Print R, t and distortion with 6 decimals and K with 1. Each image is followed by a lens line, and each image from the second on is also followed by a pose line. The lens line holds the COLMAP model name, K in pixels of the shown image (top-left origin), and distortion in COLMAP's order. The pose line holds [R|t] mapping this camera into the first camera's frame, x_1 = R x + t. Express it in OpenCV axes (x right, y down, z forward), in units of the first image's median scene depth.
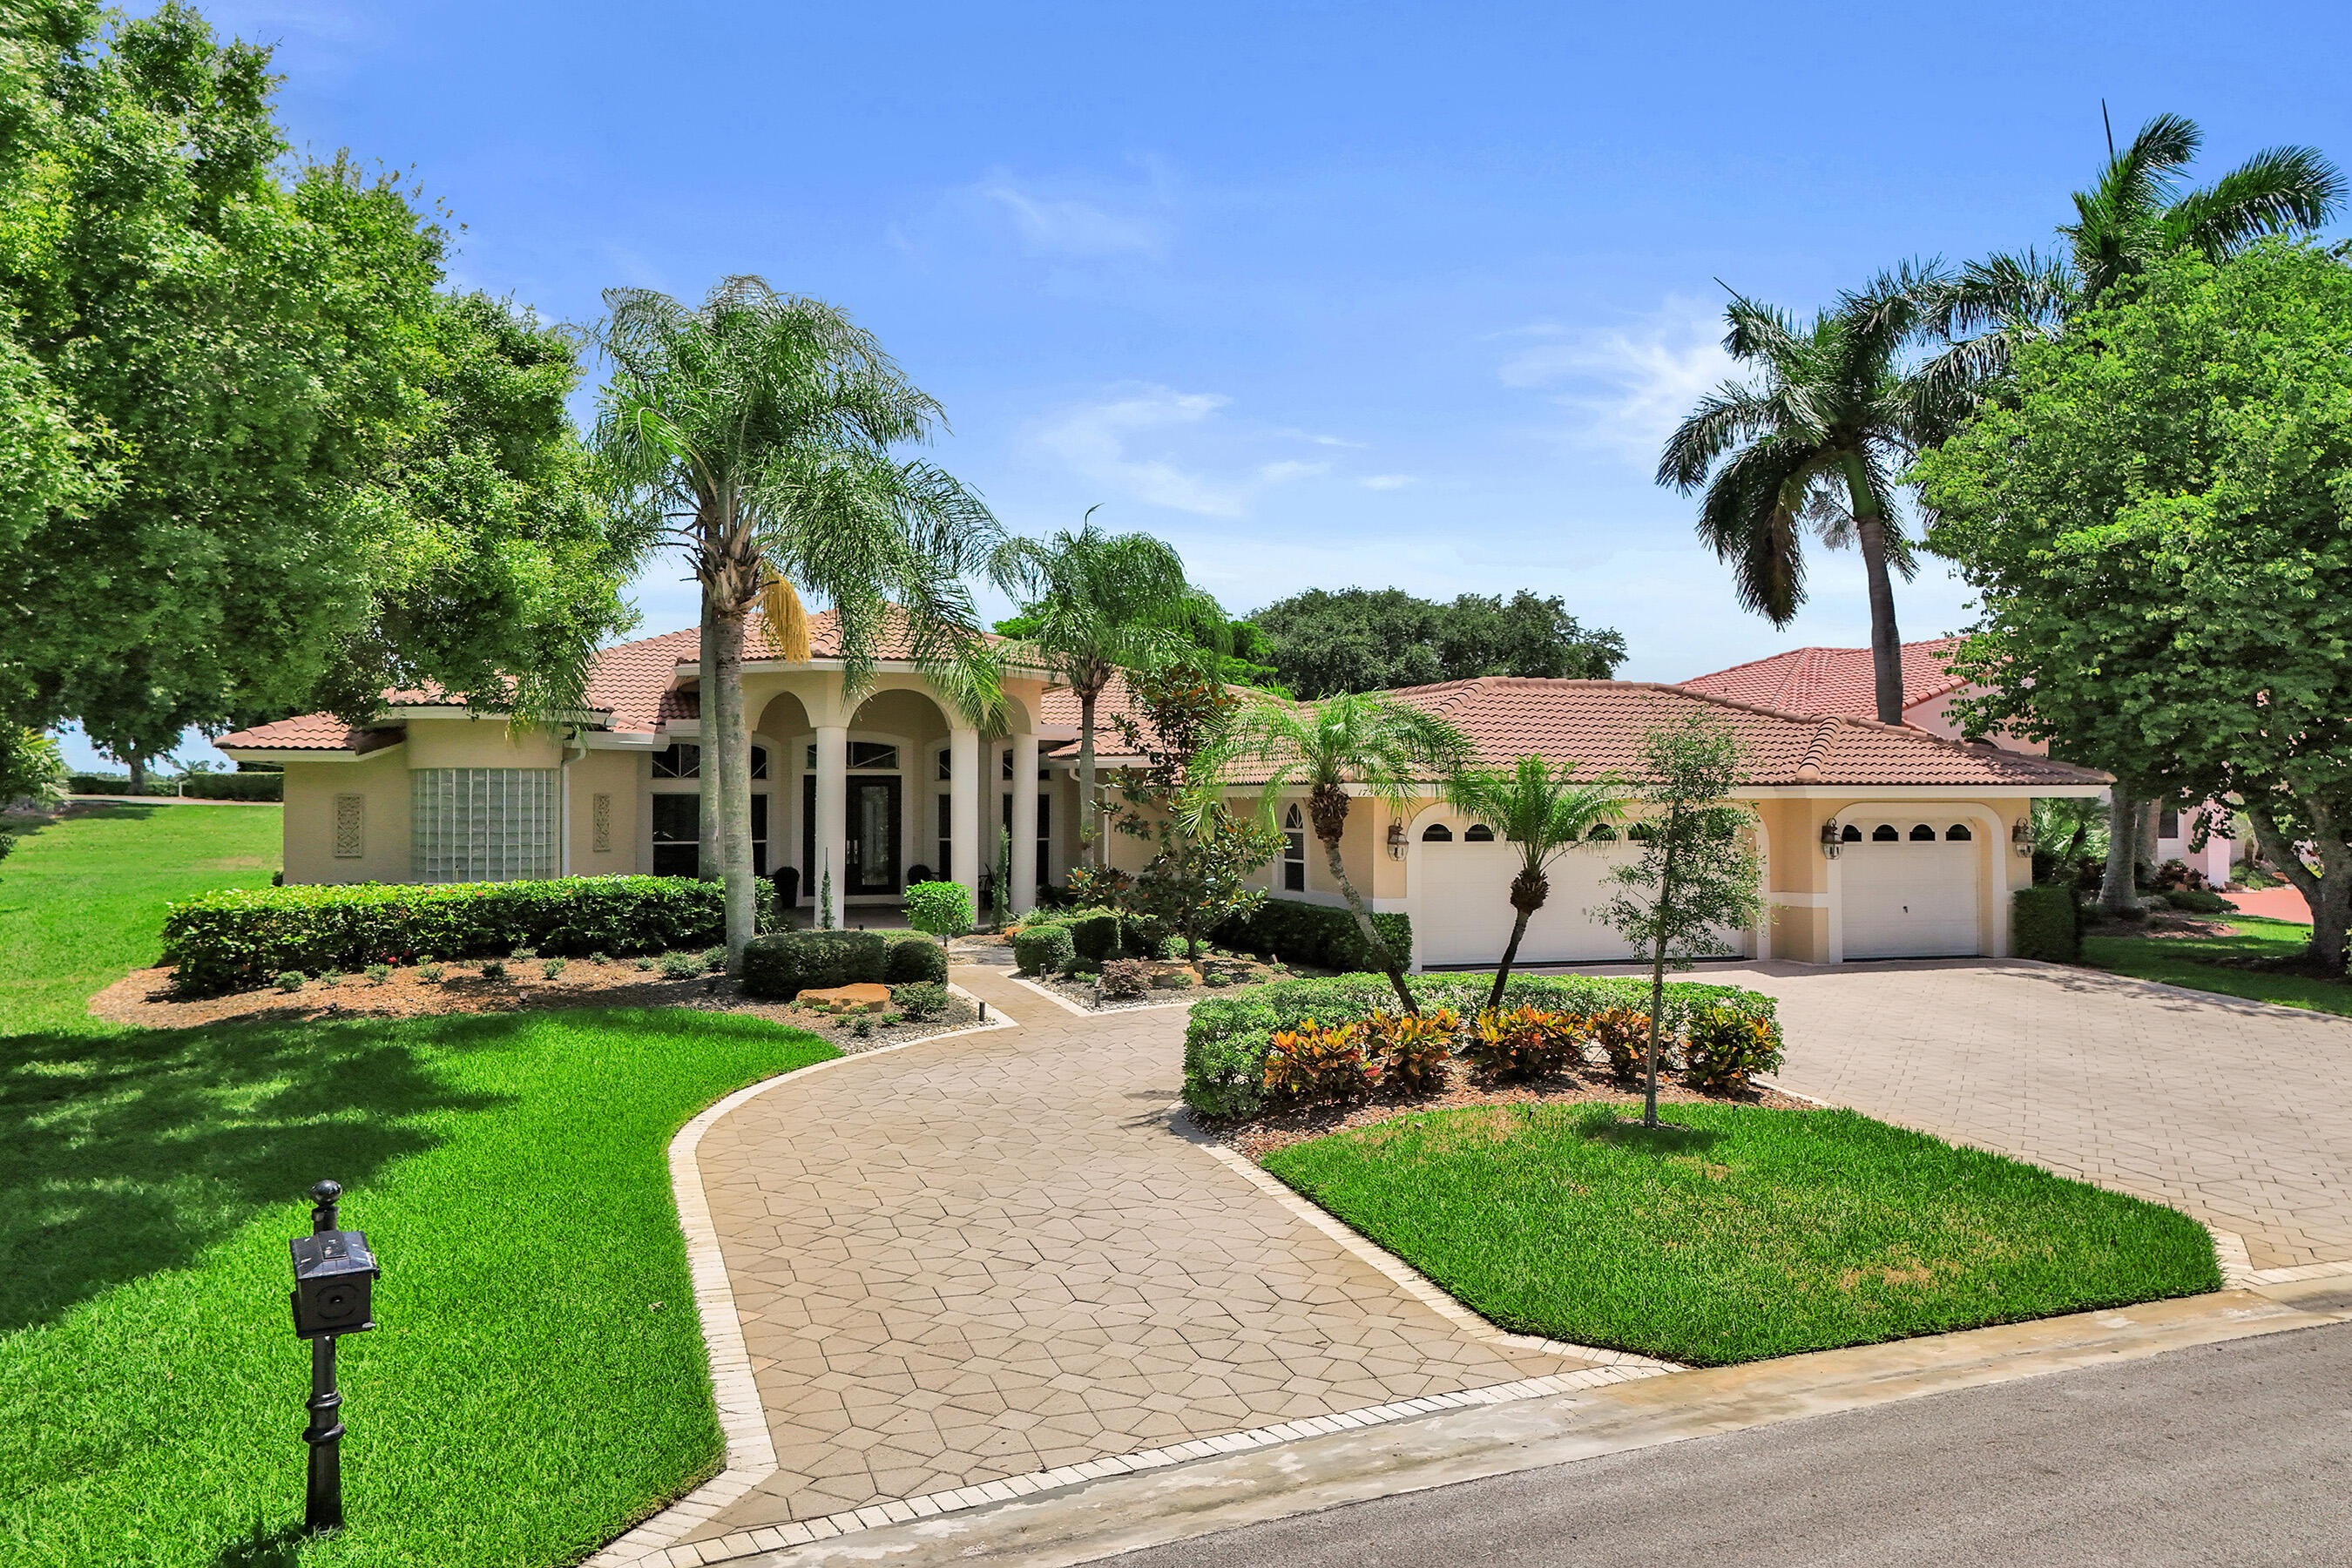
lens RADIAL K [[1573.8, 0, 1155.8], [0, 1573.8, 796.3], [0, 0, 1]] dist [0.062389, -0.052390]
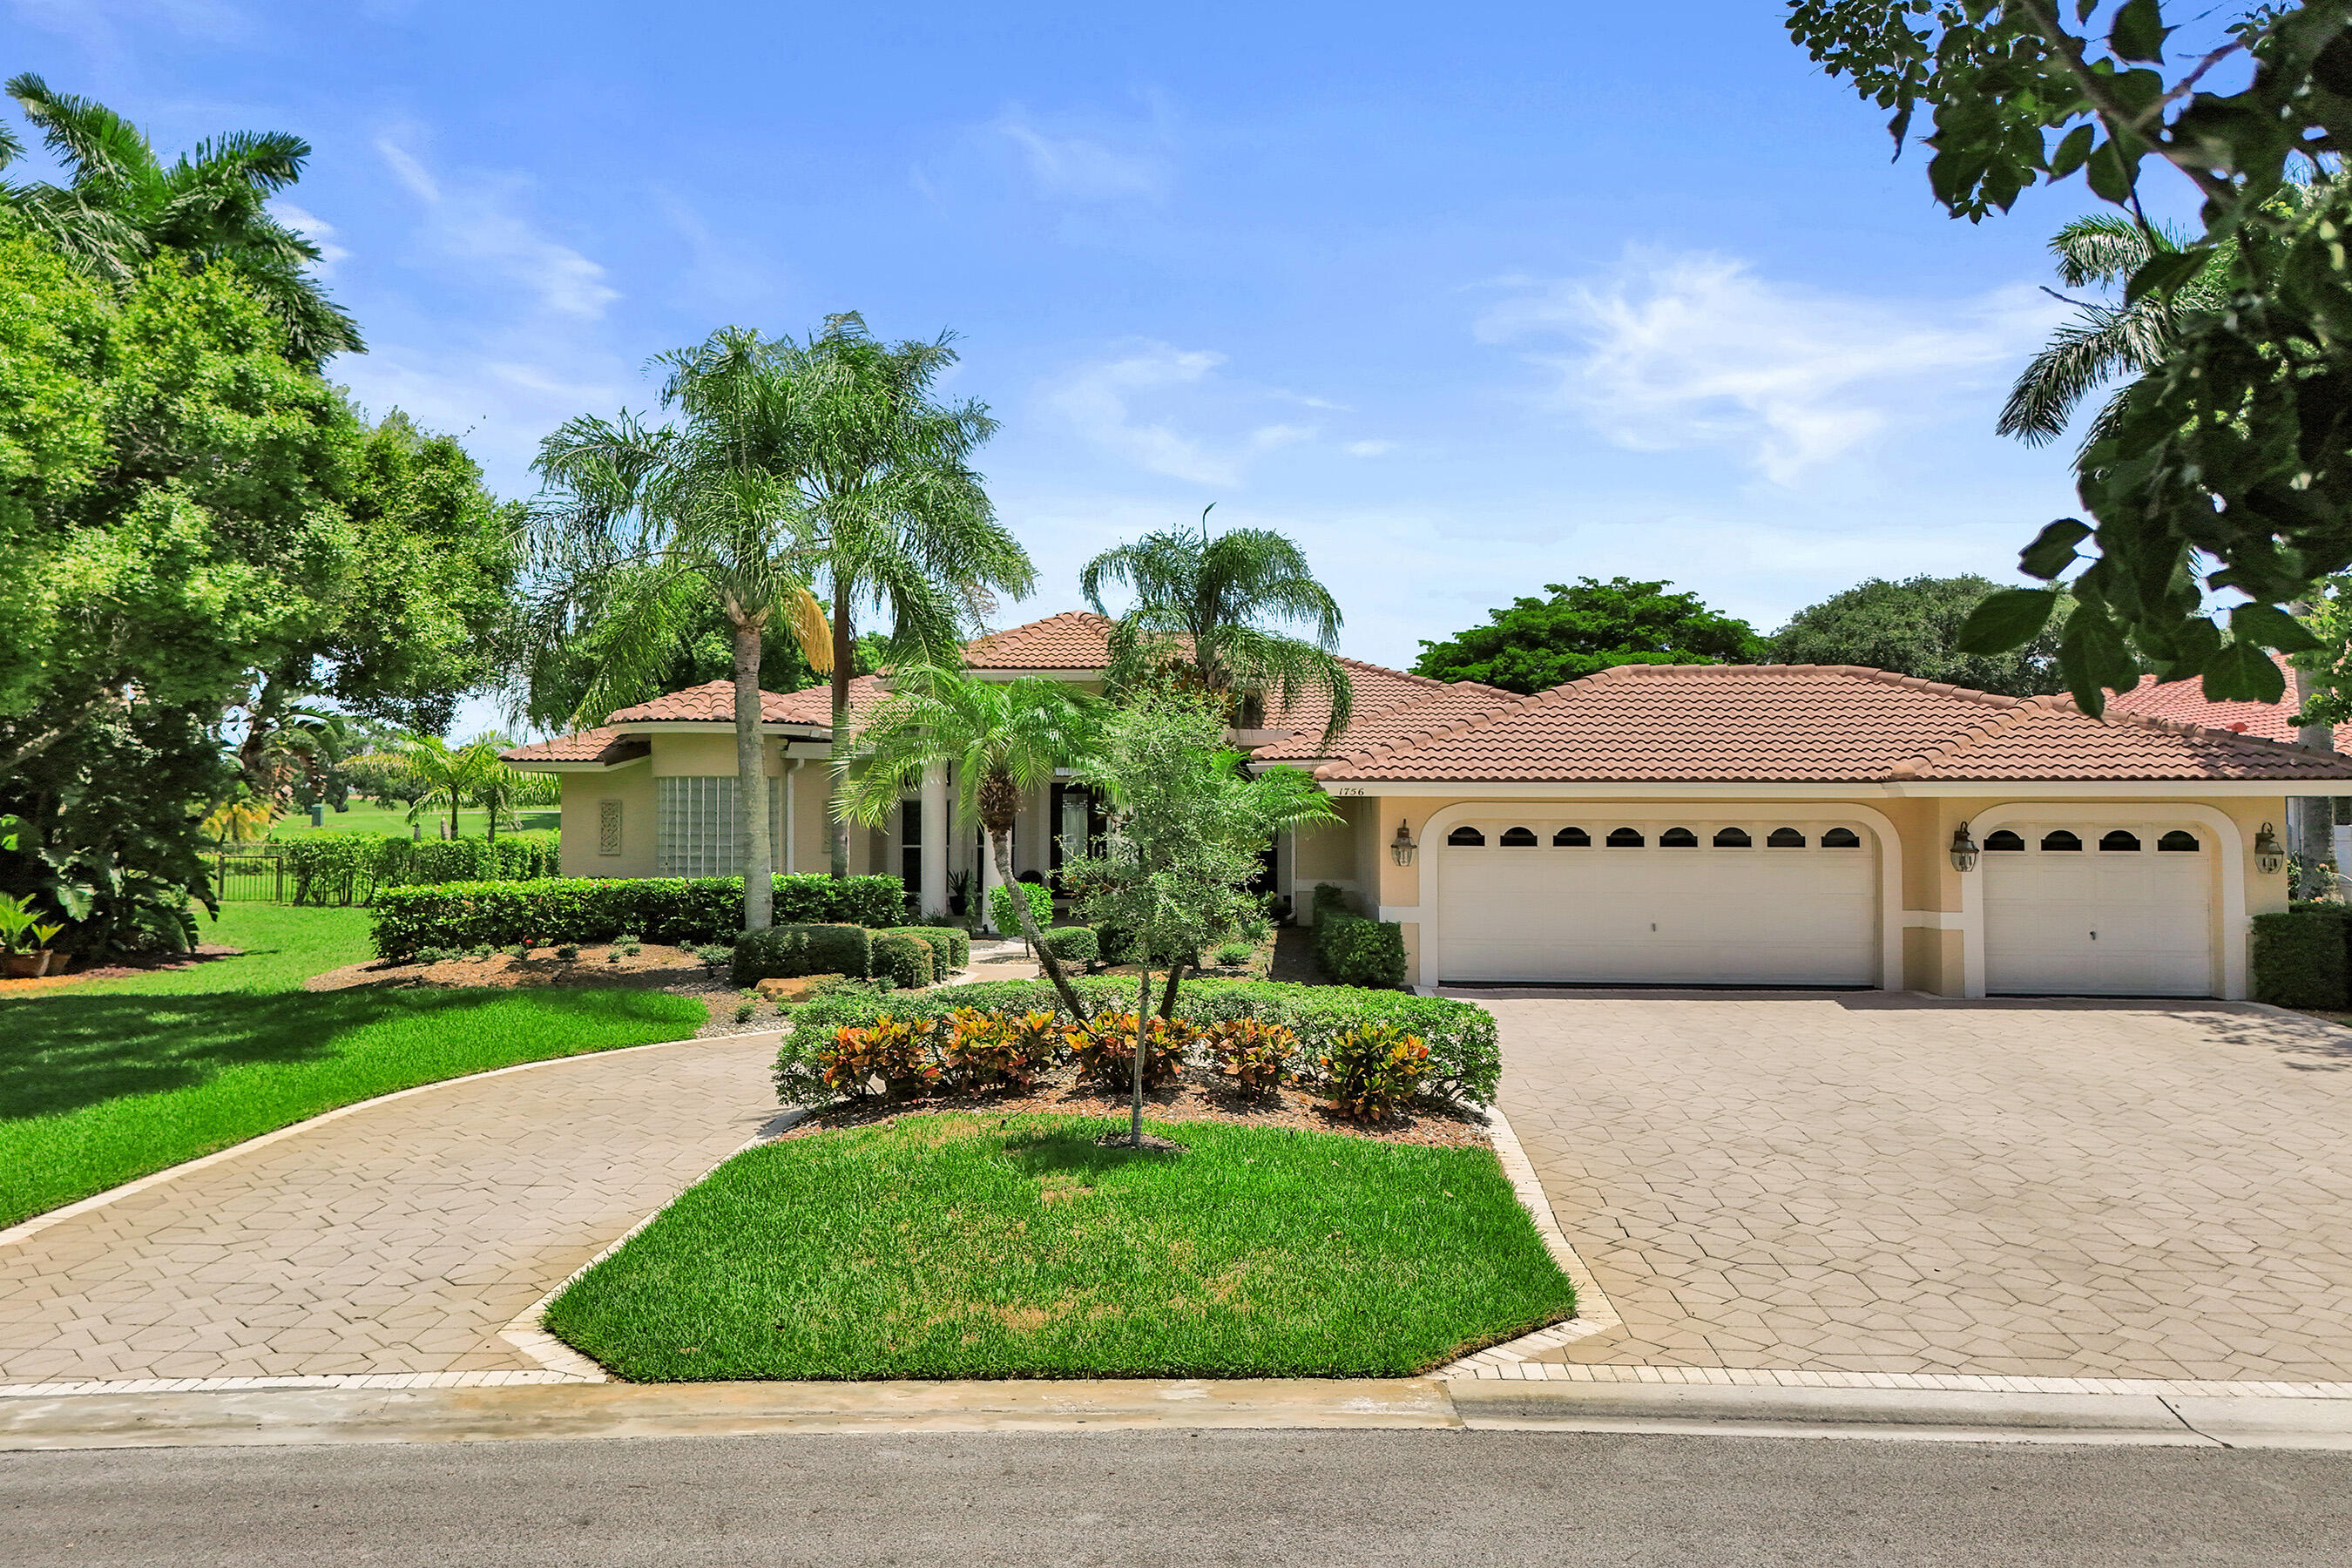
lens RADIAL K [[1573.8, 0, 1173.6], [0, 1573.8, 771.2], [0, 0, 1]] dist [0.062389, -0.052390]
pose [[0.937162, -0.009216, -0.348774, 0.916570], [0.000273, 0.999670, -0.025684, 0.024127], [0.348895, 0.023975, 0.936855, 0.217227]]
